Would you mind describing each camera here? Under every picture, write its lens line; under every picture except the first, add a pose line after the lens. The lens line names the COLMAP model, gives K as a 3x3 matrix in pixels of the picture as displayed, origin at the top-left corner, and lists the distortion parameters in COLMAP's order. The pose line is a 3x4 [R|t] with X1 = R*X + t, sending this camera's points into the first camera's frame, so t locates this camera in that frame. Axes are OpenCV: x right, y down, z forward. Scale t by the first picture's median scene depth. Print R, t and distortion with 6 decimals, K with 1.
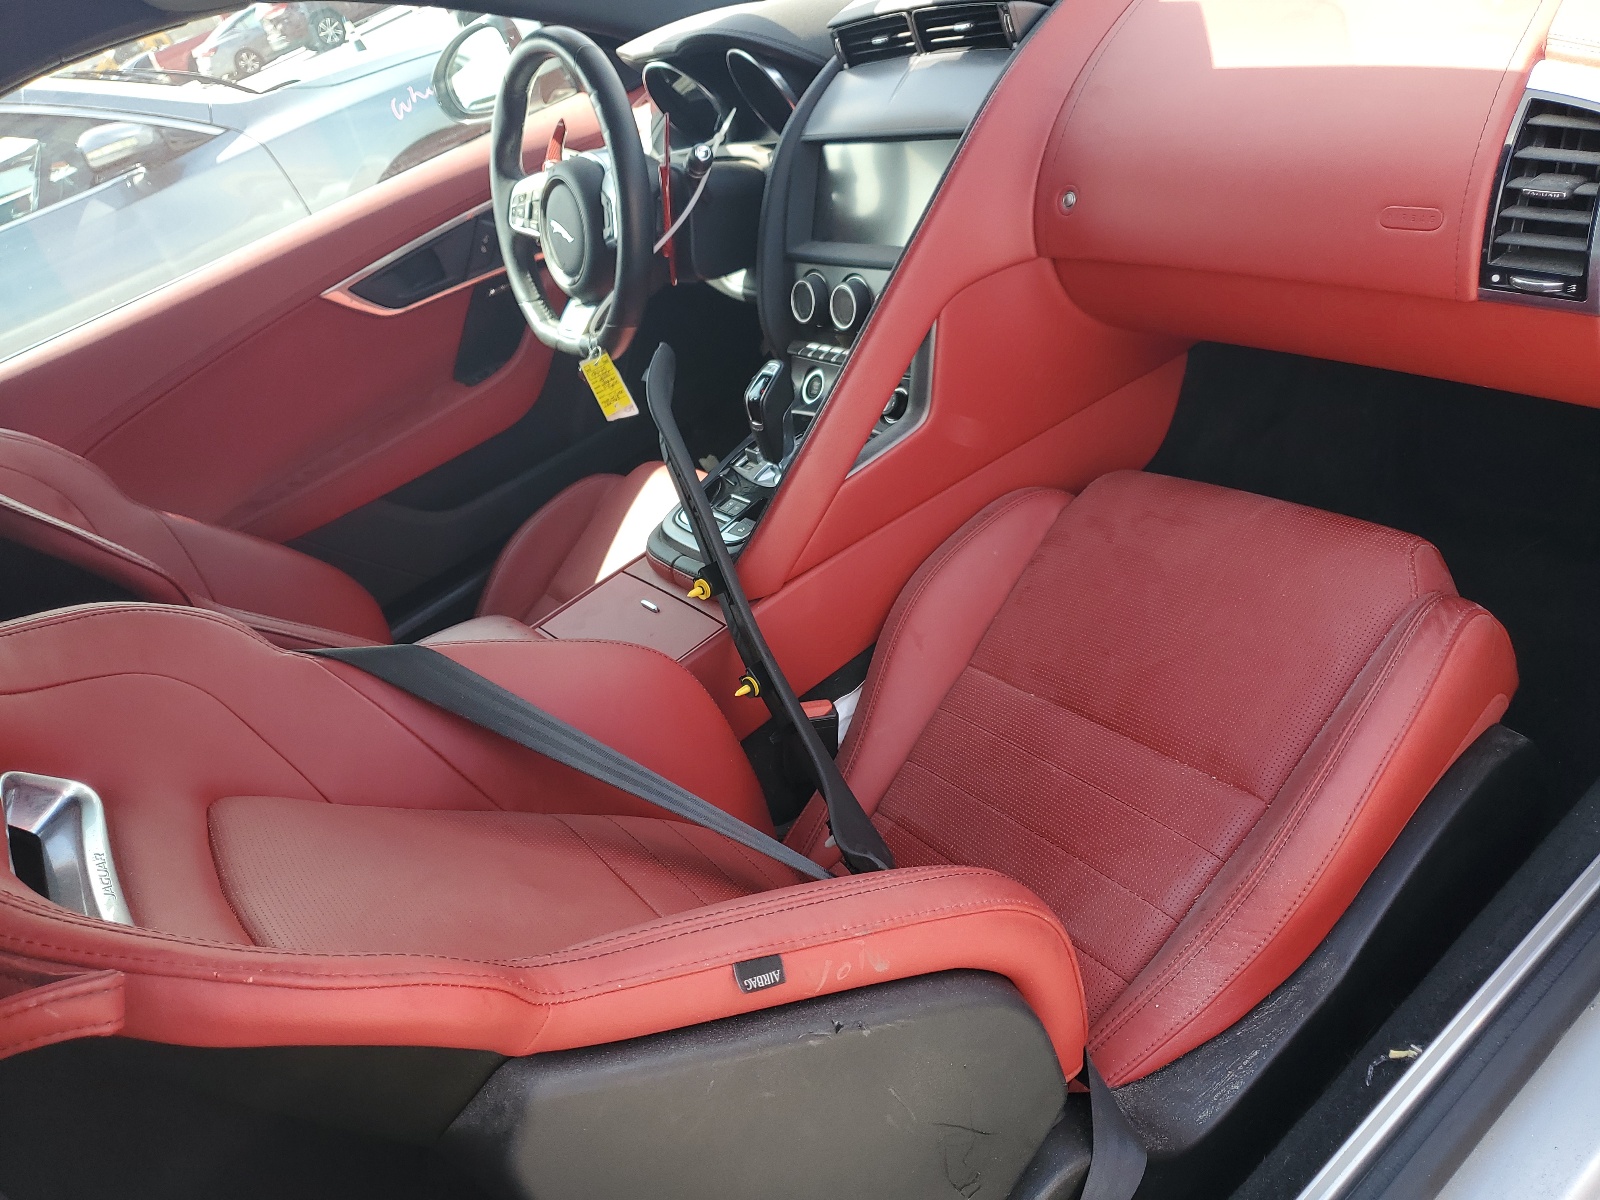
lens RADIAL K [[1205.2, 0, 805.2], [0, 1205.2, 607.0], [0, 0, 1]] dist [-0.045504, -0.006559]
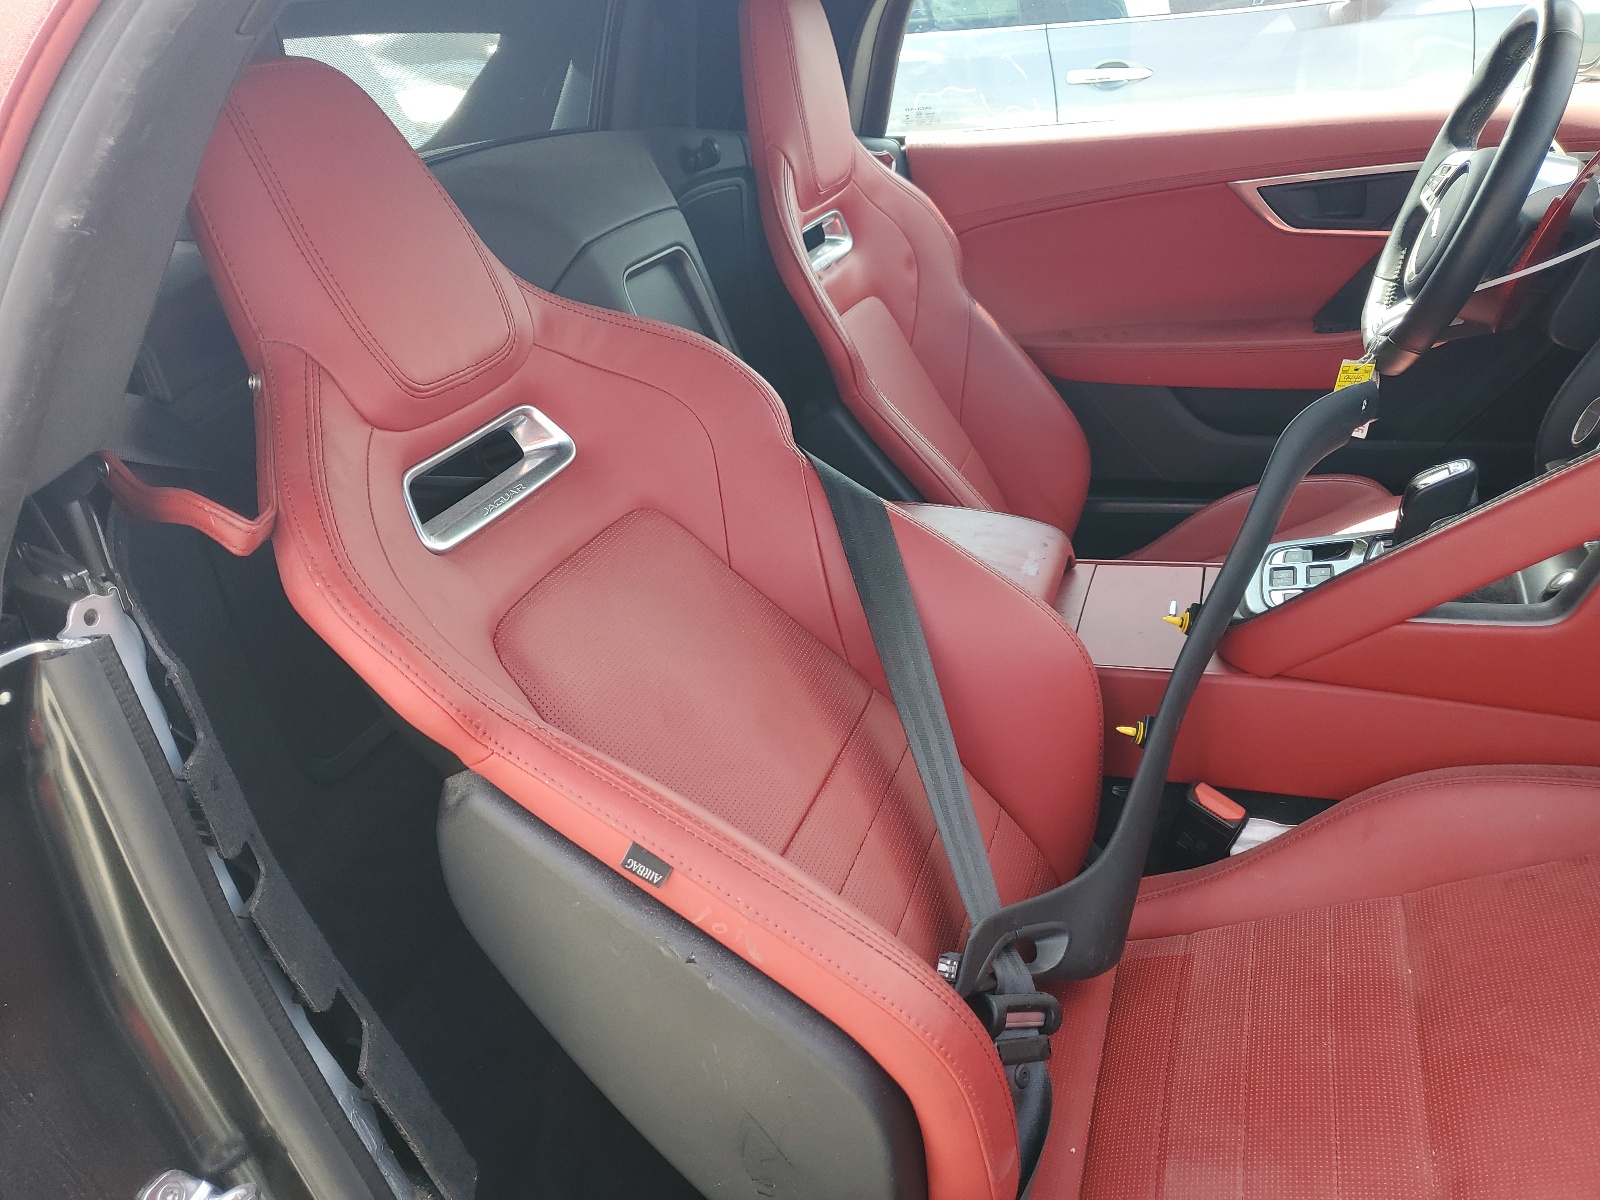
lens RADIAL K [[1205.2, 0, 802.0], [0, 1205.2, 595.0], [0, 0, 1]] dist [-0.045504, -0.006559]
pose [[0.538065, 0.576465, -0.614959, 0.292306], [-0.497867, 0.806061, 0.319990, -0.169040], [0.680157, 0.133993, 0.720716, 0.113077]]
